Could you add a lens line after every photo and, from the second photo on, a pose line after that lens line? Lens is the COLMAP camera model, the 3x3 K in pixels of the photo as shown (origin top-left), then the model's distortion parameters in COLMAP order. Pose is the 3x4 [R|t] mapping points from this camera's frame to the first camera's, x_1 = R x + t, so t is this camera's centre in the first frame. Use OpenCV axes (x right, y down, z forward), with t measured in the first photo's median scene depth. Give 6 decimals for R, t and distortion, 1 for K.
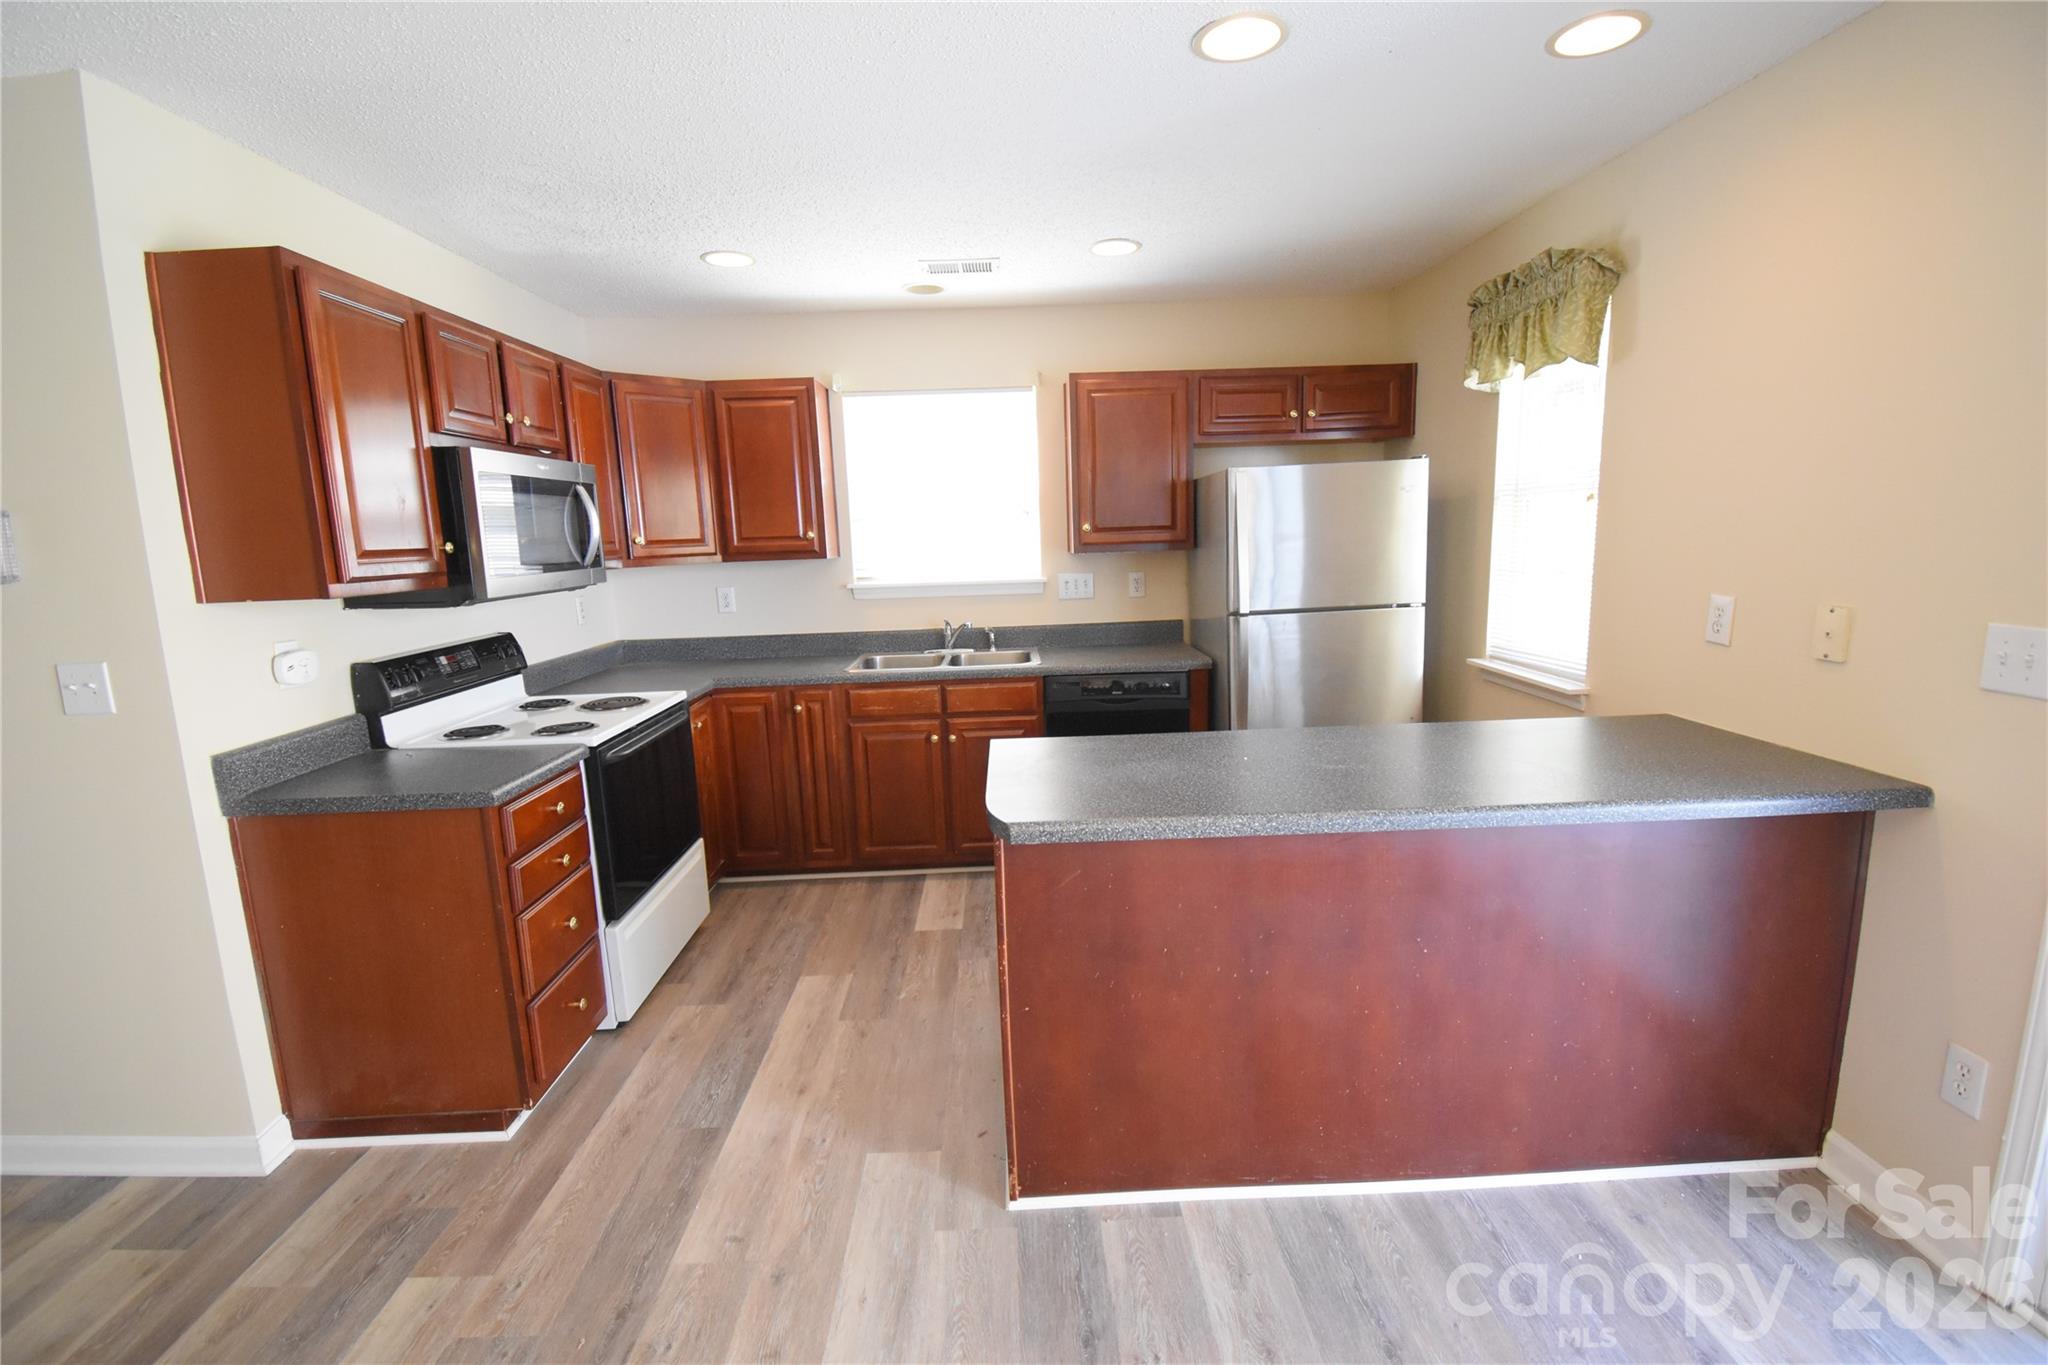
lens RADIAL K [[903.2, 0, 1025.4], [0, 903.2, 676.5], [0, 0, 1]] dist [0.022734, -0.027464]
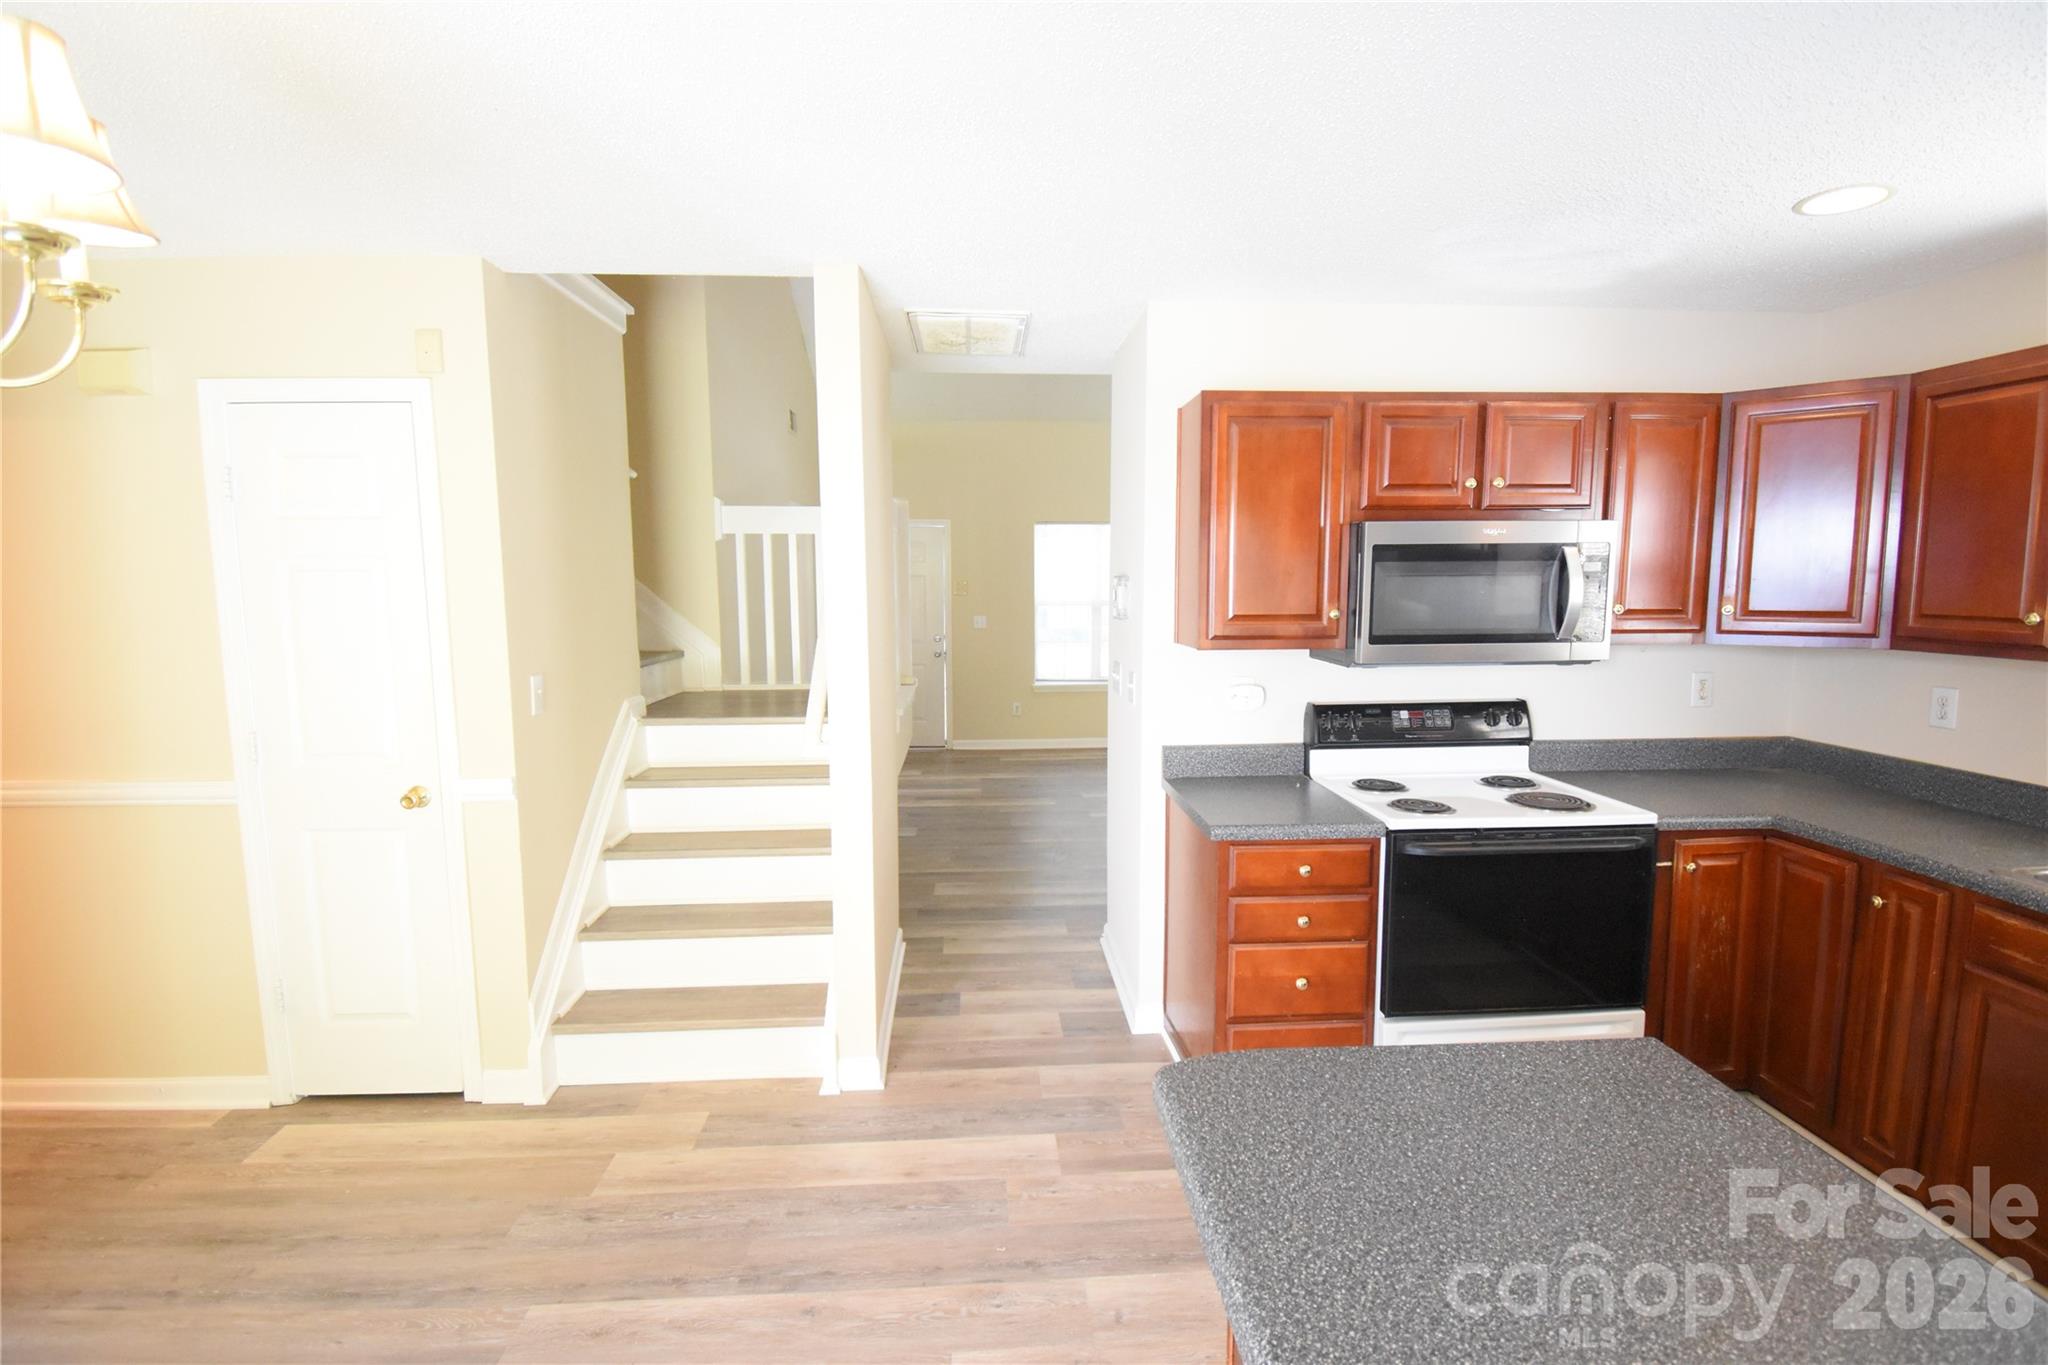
lens RADIAL K [[903.2, 0, 1025.4], [0, 903.2, 676.5], [0, 0, 1]] dist [0.022734, -0.027464]
pose [[0.025079, 0.133968, -0.990668, 0.411570], [-0.154953, 0.979524, 0.128539, -0.134976], [0.987603, 0.150284, 0.045324, 0.528151]]
